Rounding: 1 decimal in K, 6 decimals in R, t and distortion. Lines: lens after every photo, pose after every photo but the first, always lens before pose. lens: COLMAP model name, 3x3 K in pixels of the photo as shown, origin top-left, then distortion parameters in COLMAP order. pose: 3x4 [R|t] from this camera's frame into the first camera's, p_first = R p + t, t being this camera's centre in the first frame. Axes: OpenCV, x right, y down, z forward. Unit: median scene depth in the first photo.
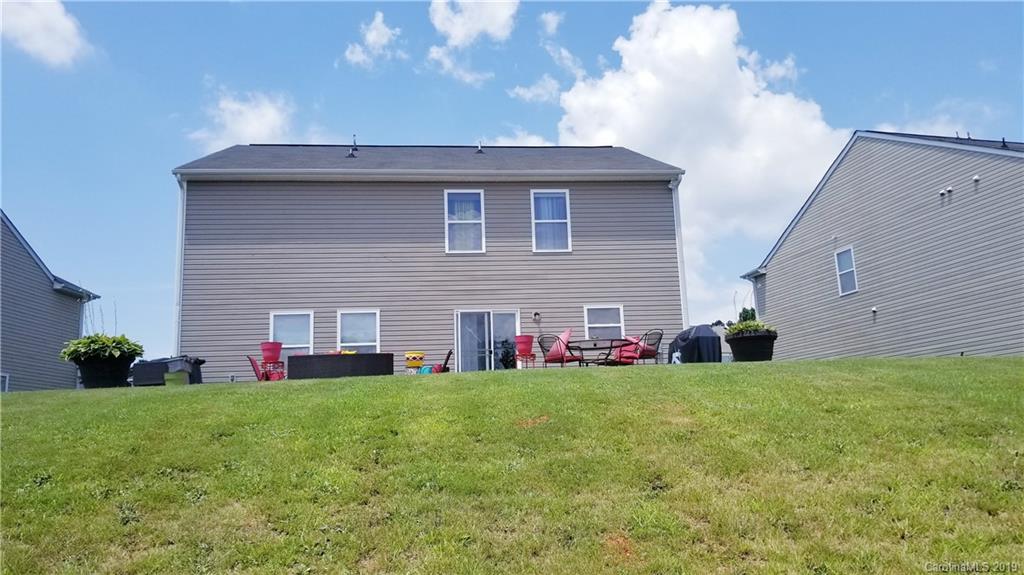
lens RADIAL K [[768.5, 0, 512.0], [0, 768.5, 287.5], [0, 0, 1]] dist [0.093749, -0.166801]
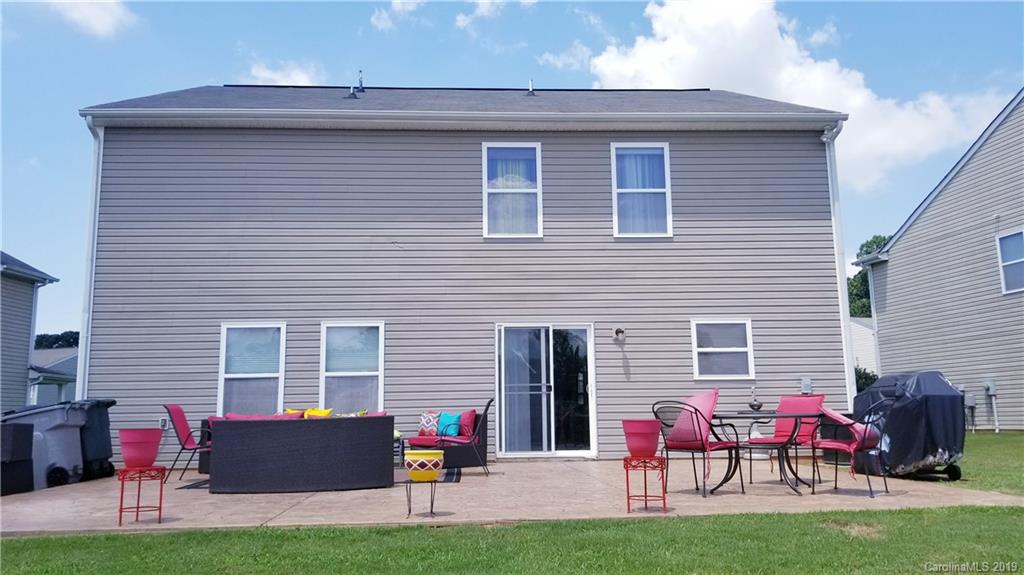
lens RADIAL K [[768.5, 0, 512.0], [0, 768.5, 287.5], [0, 0, 1]] dist [0.093749, -0.166801]
pose [[0.999061, 0.013576, -0.041147, -0.032920], [-0.011999, 0.999193, 0.038338, -0.027026], [0.041634, -0.037809, 0.998417, 0.328614]]
